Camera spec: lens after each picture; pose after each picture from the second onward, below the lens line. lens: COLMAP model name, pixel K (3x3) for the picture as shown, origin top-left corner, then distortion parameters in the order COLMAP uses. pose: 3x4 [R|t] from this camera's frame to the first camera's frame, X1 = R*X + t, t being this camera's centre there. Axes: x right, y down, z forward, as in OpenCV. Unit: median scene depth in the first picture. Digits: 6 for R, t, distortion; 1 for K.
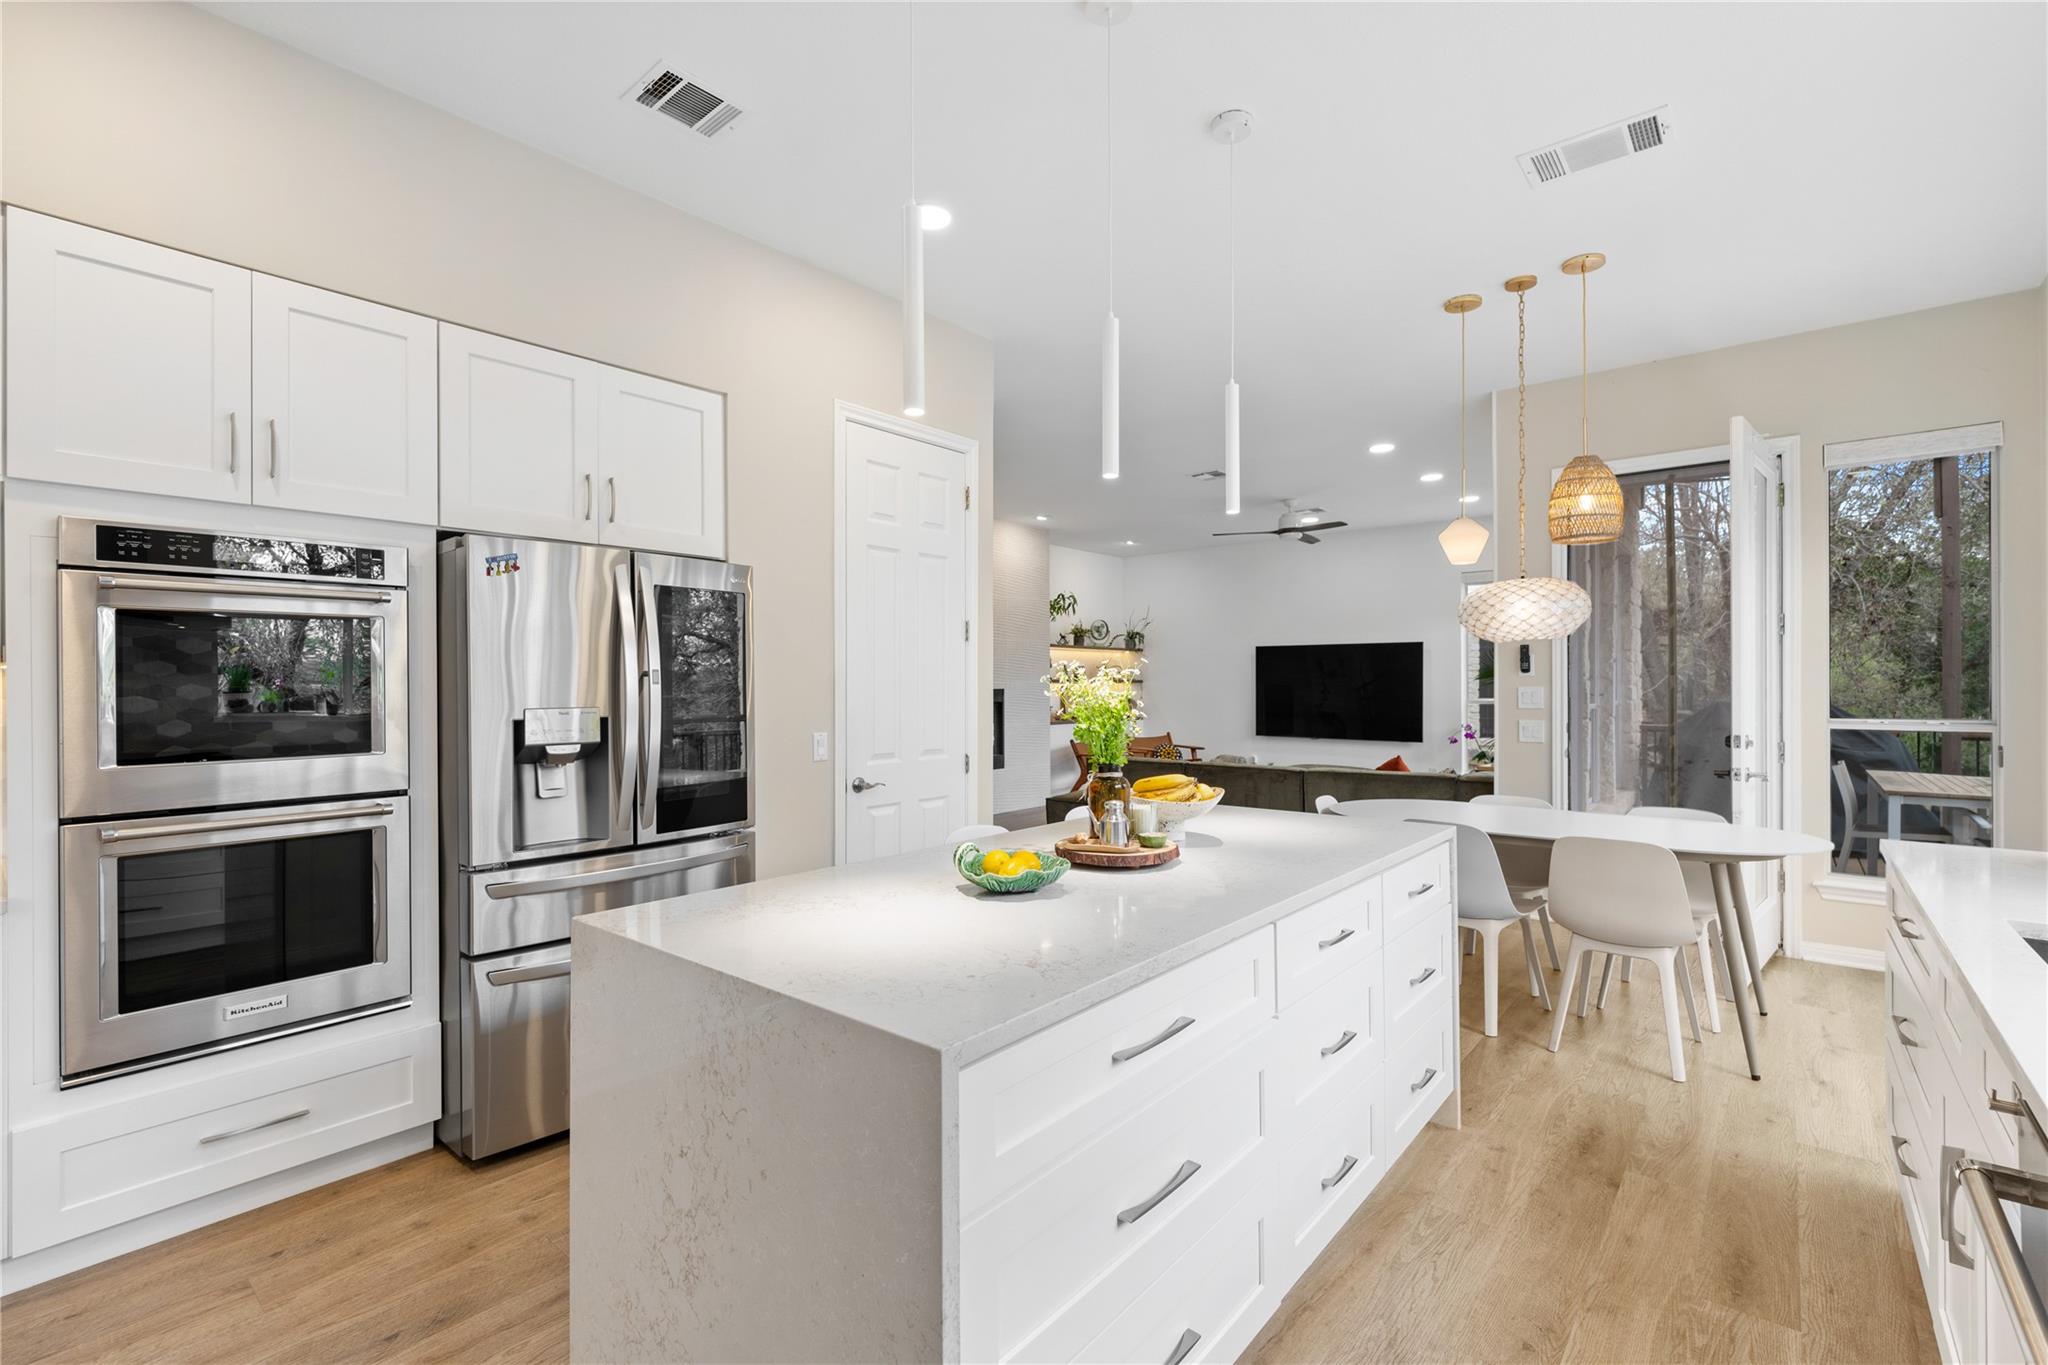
lens RADIAL K [[906.3, 0, 1024.1], [0, 906.3, 682.1], [0, 0, 1]] dist [0.002374, 0.000194]
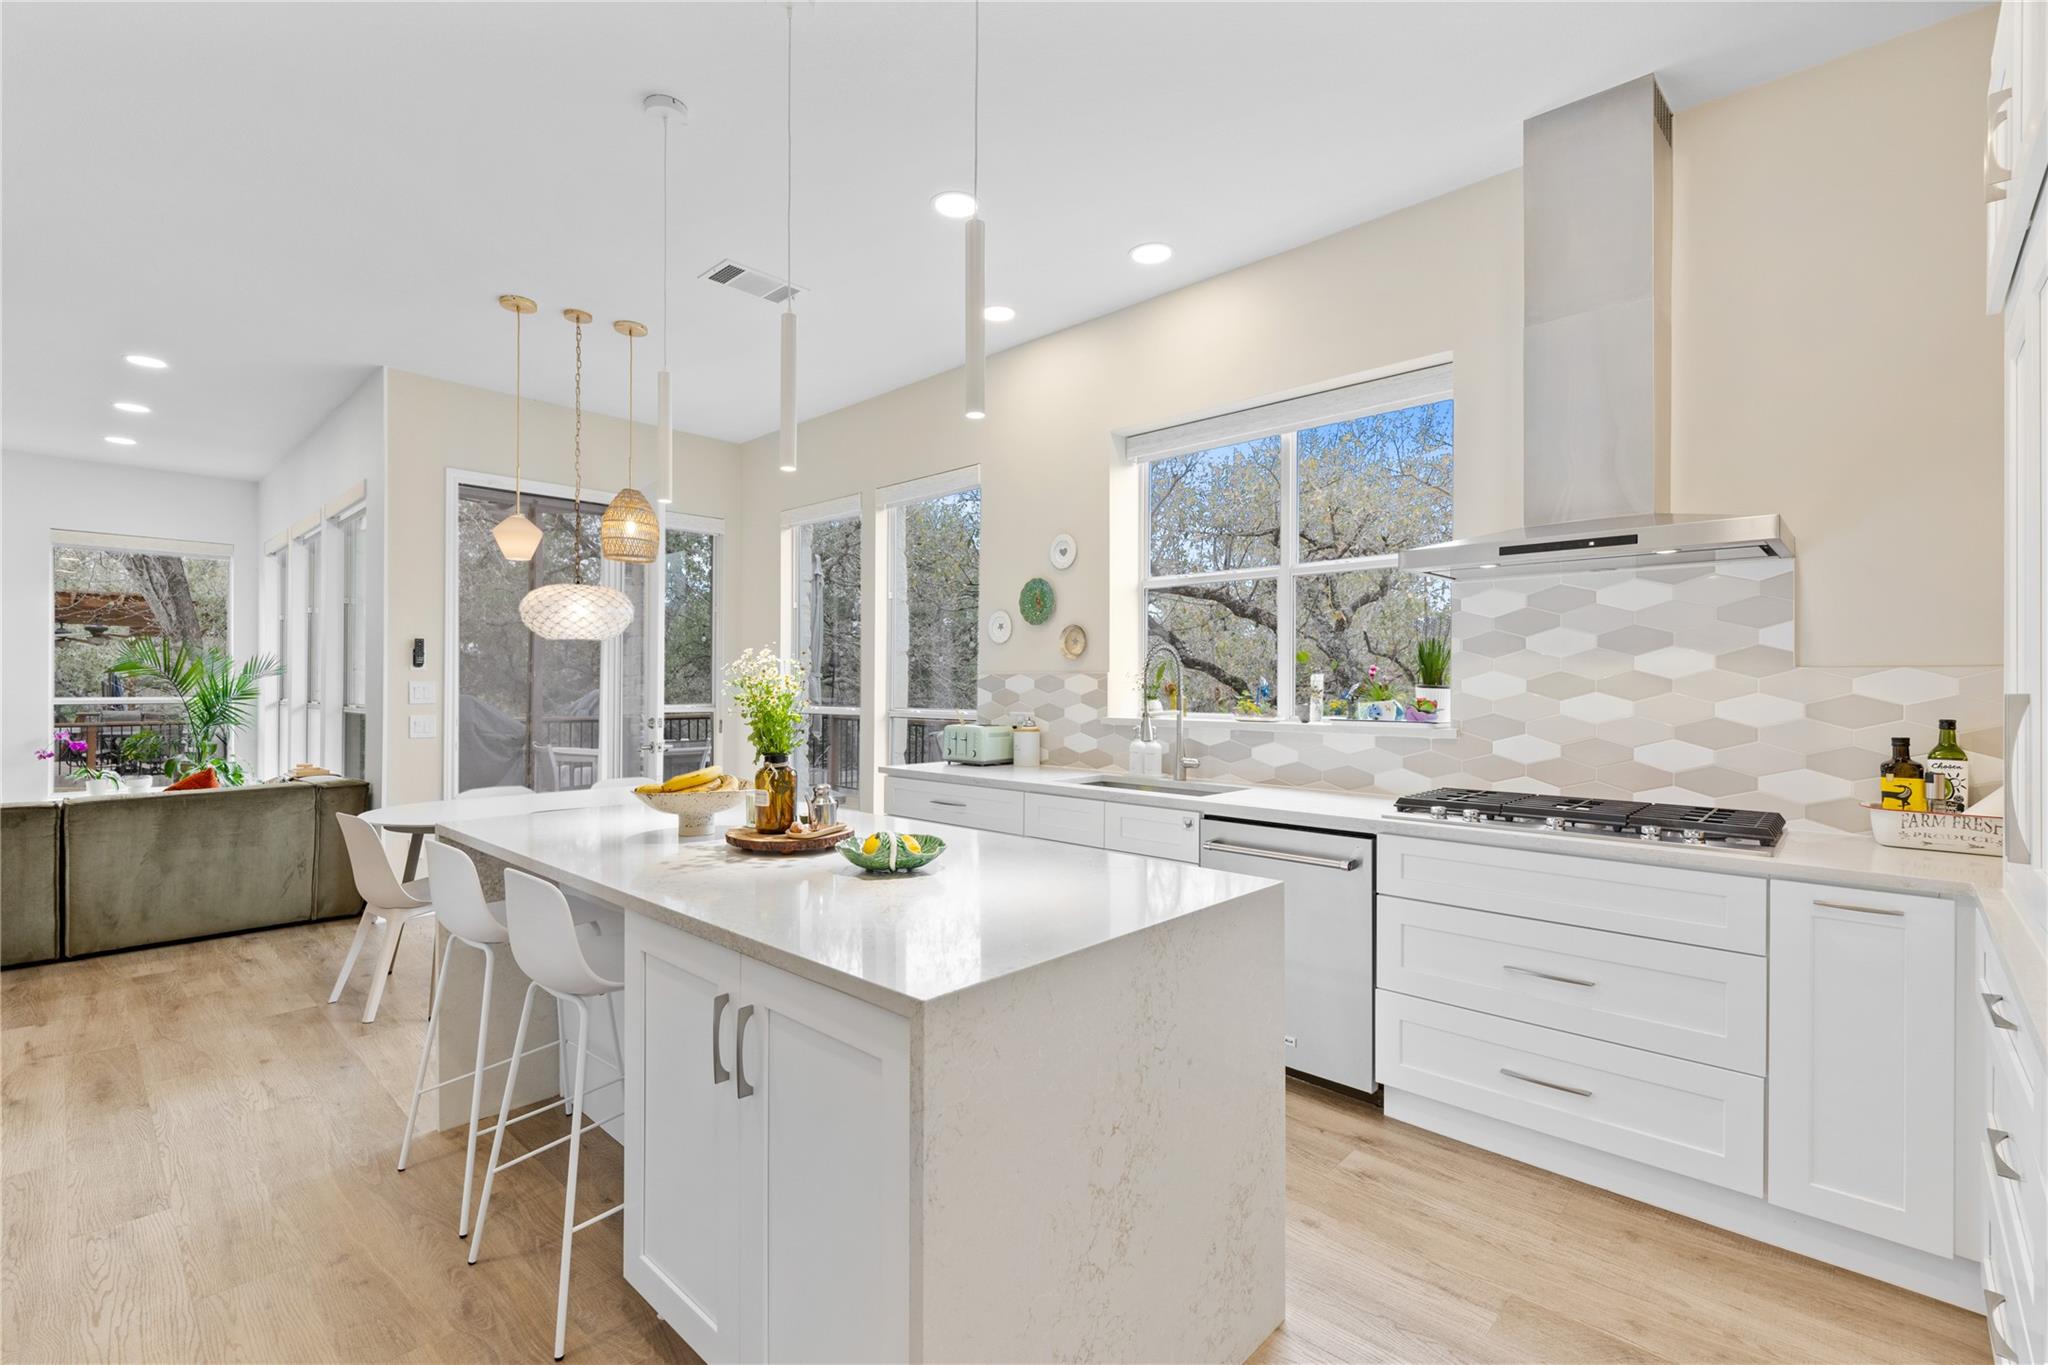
lens RADIAL K [[906.3, 0, 1028.6], [0, 906.3, 685.2], [0, 0, 1]] dist [0.002374, 0.000194]
pose [[0.051373, -0.002181, 0.998677, -0.518190], [-0.004120, 0.999989, 0.002396, 0.005082], [-0.998671, -0.004238, 0.051364, 0.385195]]
